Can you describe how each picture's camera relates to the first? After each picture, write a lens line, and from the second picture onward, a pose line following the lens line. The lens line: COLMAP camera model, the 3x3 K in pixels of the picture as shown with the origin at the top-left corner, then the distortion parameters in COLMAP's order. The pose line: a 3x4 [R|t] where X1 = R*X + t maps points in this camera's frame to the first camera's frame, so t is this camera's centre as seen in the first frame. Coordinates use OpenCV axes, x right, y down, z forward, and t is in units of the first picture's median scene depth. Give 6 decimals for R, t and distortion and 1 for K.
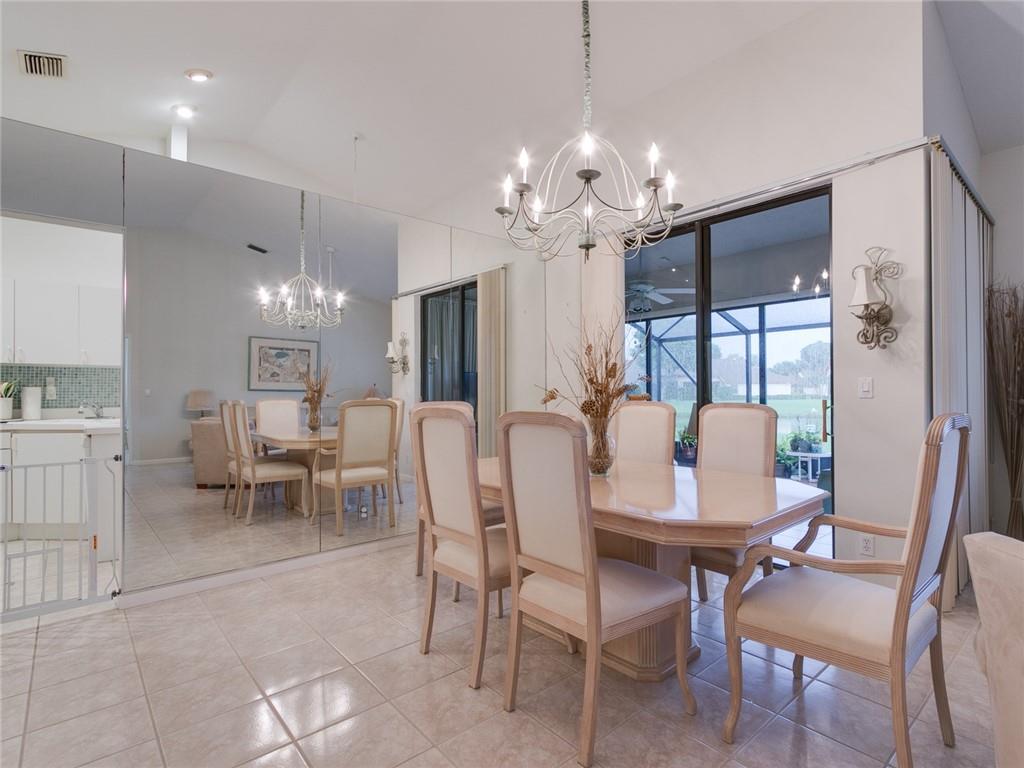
lens RADIAL K [[512.8, 0, 513.0], [0, 512.8, 385.9], [0, 0, 1]] dist [0.014133, 0.000553]
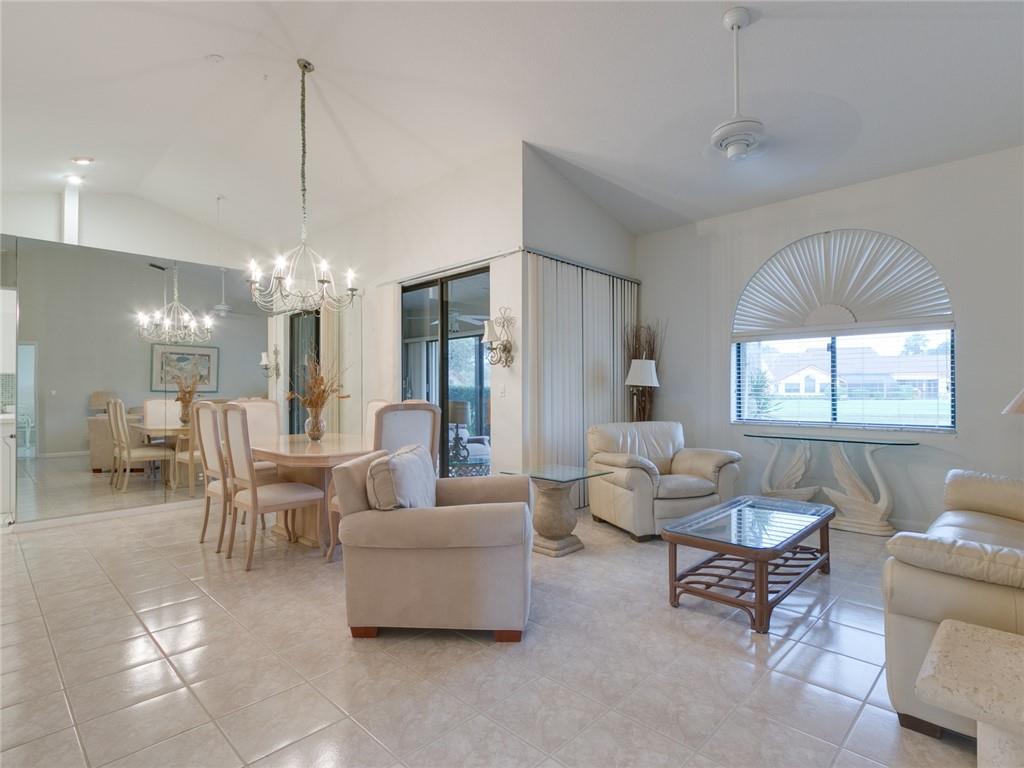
lens RADIAL K [[526.9, 0, 525.2], [0, 526.9, 386.9], [0, 0, 1]] dist [0.005244, -0.000187]
pose [[0.995703, -0.001375, 0.092596, 0.346093], [0.000936, 0.999988, 0.004784, -0.010033], [-0.092601, -0.004677, 0.995692, -0.404777]]
